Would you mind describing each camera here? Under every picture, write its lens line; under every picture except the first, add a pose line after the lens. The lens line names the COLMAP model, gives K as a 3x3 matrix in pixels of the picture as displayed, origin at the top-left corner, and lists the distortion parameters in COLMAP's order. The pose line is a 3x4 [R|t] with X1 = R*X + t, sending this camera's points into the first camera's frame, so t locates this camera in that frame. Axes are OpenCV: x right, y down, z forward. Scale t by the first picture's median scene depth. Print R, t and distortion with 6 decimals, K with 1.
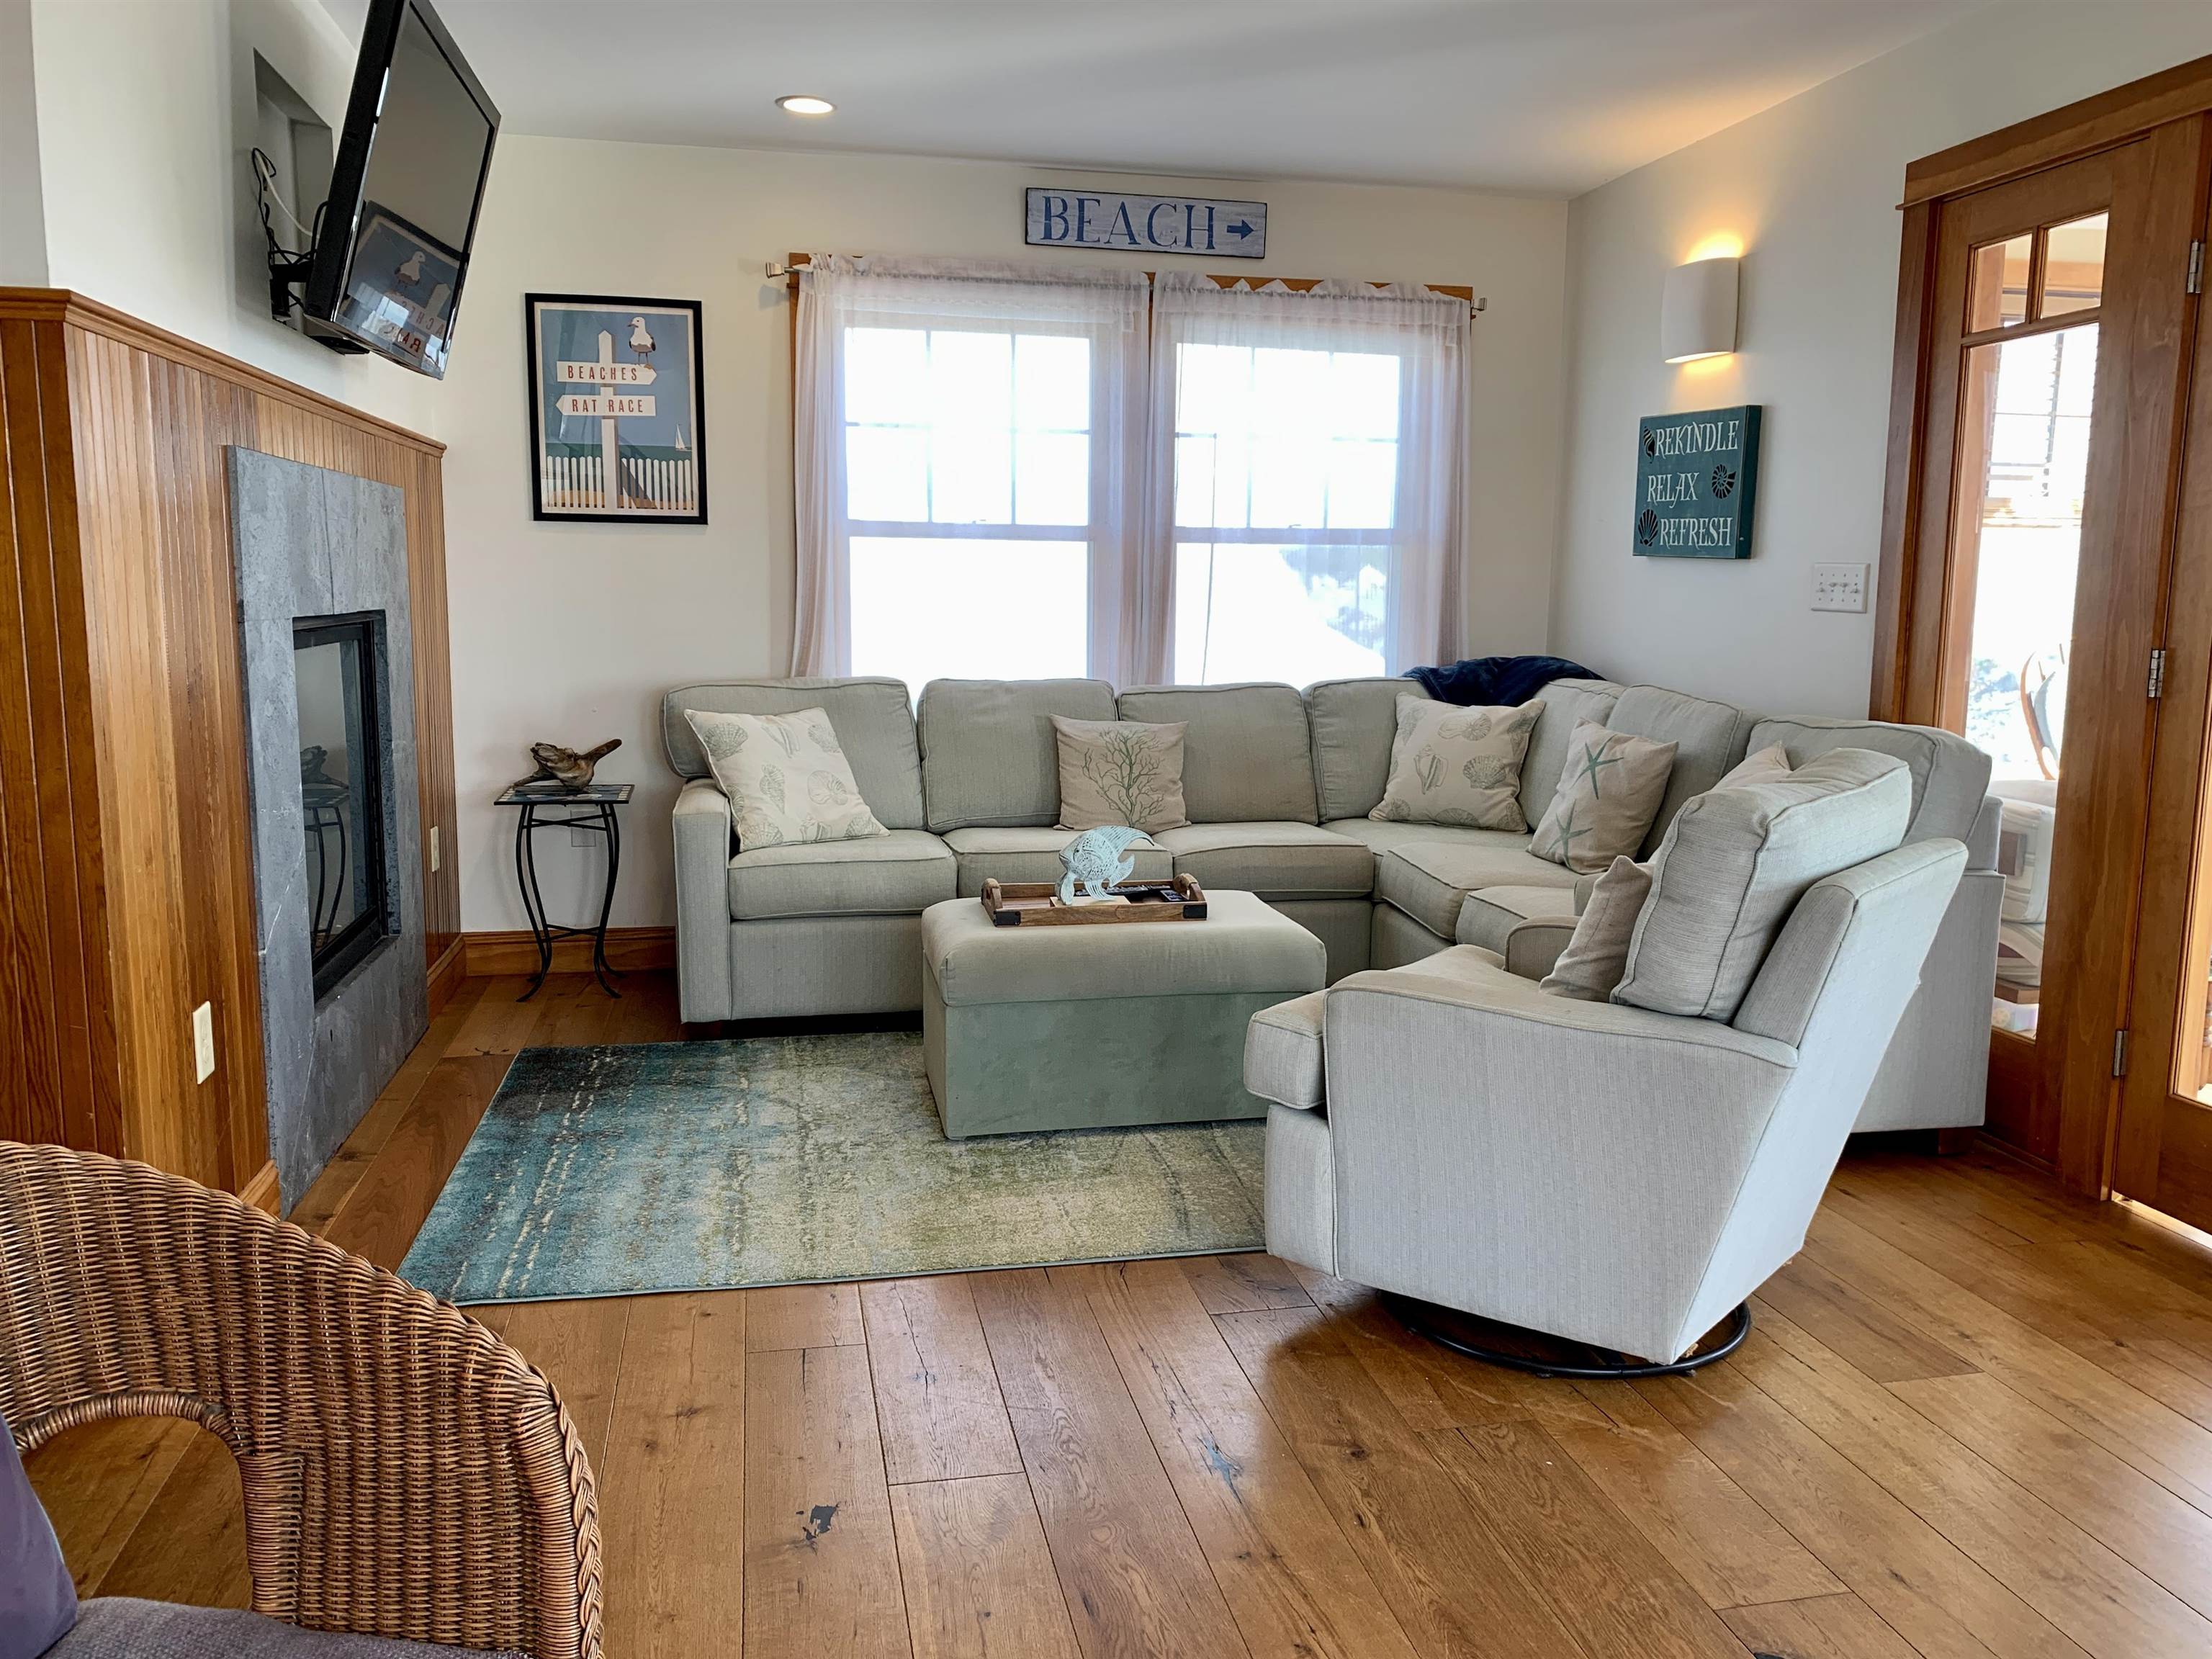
lens RADIAL K [[1682.5, 0, 1107.3], [0, 1682.5, 824.9], [0, 0, 1]] dist [0.031965, -0.018856]
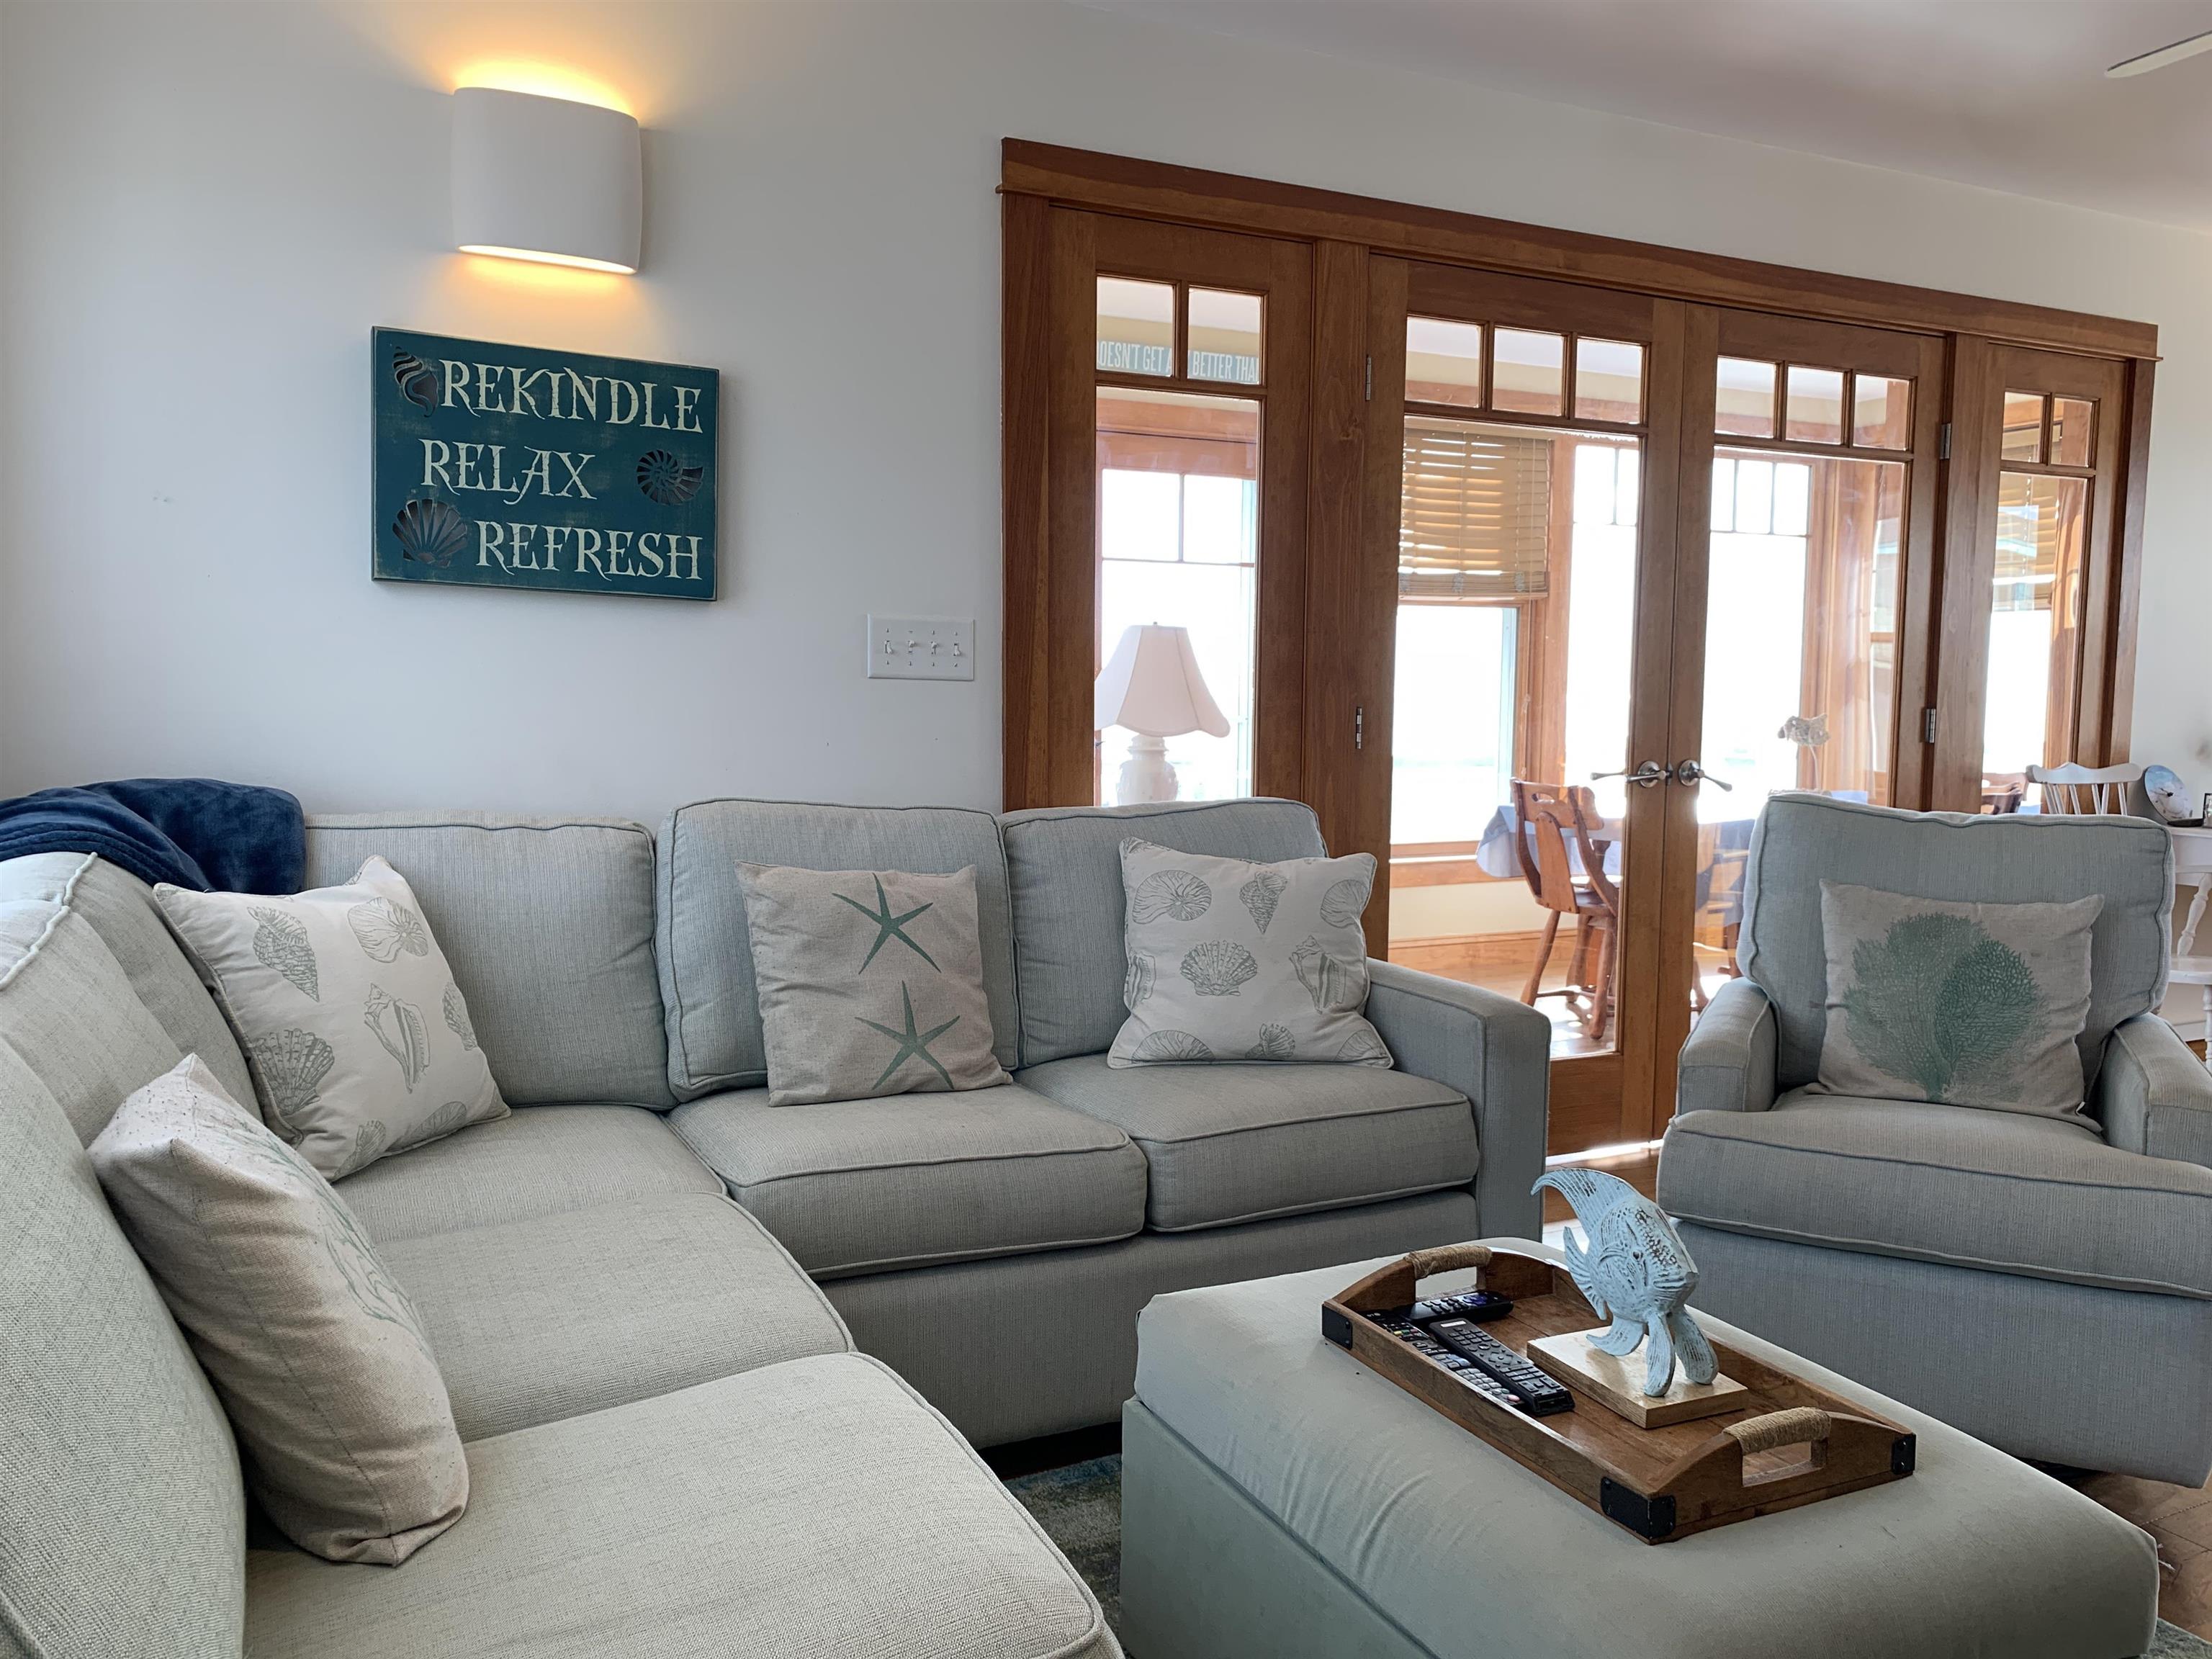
lens RADIAL K [[1682.5, 0, 1110.1], [0, 1682.5, 826.4], [0, 0, 1]] dist [0.031965, -0.018856]
pose [[-0.237773, -0.081995, 0.967854, -0.302735], [0.128612, 0.984999, 0.115044, -0.123801], [-0.962768, 0.151832, -0.223661, 0.990958]]
